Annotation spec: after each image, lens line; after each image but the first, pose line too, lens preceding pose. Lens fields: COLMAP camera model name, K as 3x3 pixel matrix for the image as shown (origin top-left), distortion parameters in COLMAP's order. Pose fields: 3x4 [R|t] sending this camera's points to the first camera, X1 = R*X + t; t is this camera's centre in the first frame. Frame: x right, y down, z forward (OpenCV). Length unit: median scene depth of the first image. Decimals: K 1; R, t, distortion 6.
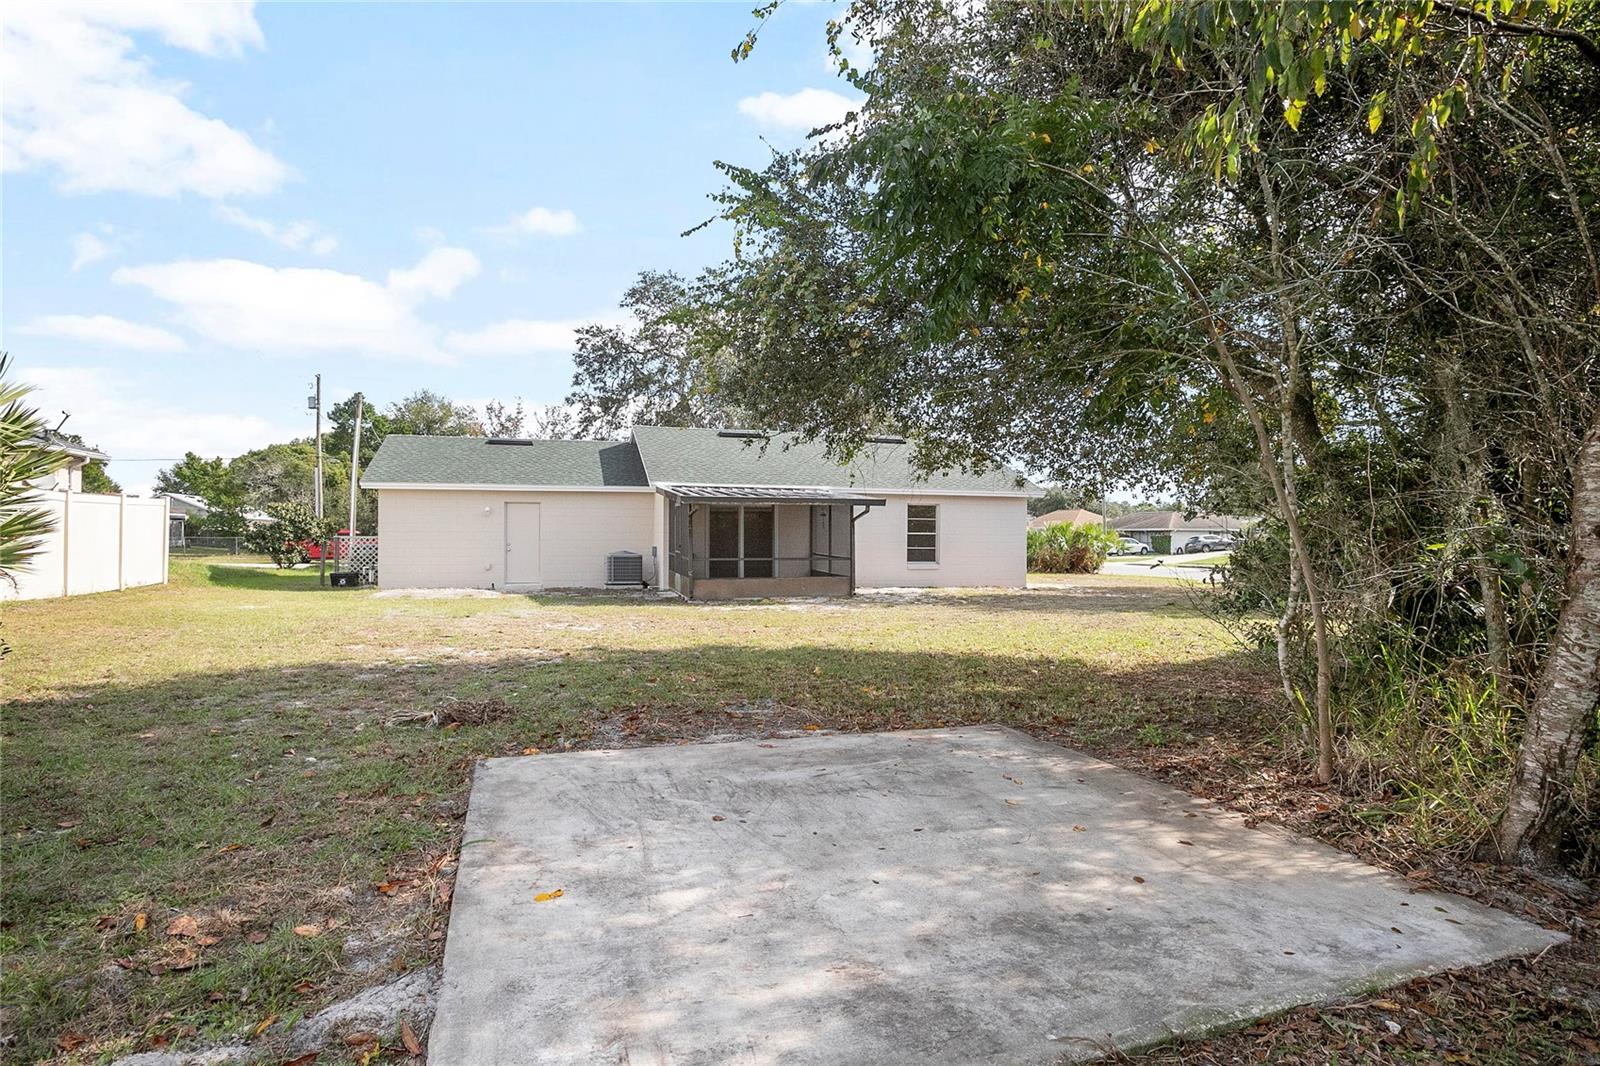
lens RADIAL K [[846.3, 0, 797.9], [0, 846.3, 532.0], [0, 0, 1]] dist [-0.031372, 0.012842]
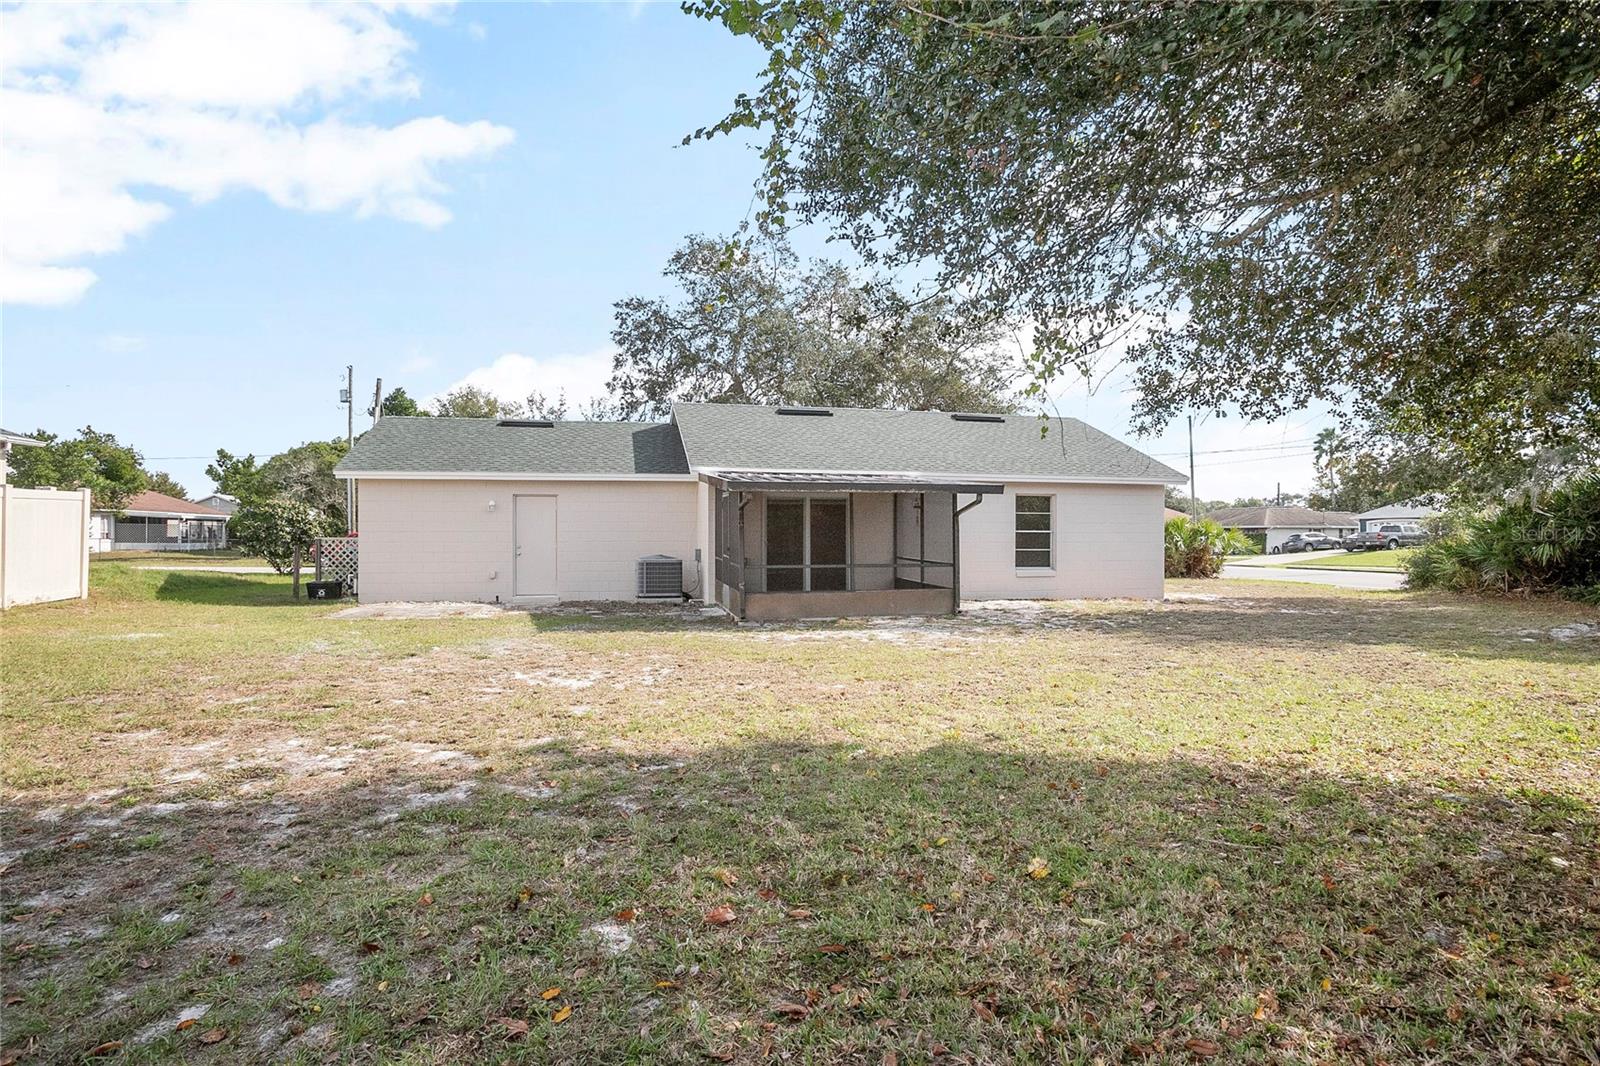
lens RADIAL K [[846.3, 0, 799.6], [0, 846.3, 529.4], [0, 0, 1]] dist [-0.031372, 0.012842]
pose [[0.997888, -0.004575, -0.064796, -0.020791], [0.004386, 0.999986, -0.003061, 0.001308], [0.064809, 0.002770, 0.997894, 0.195936]]
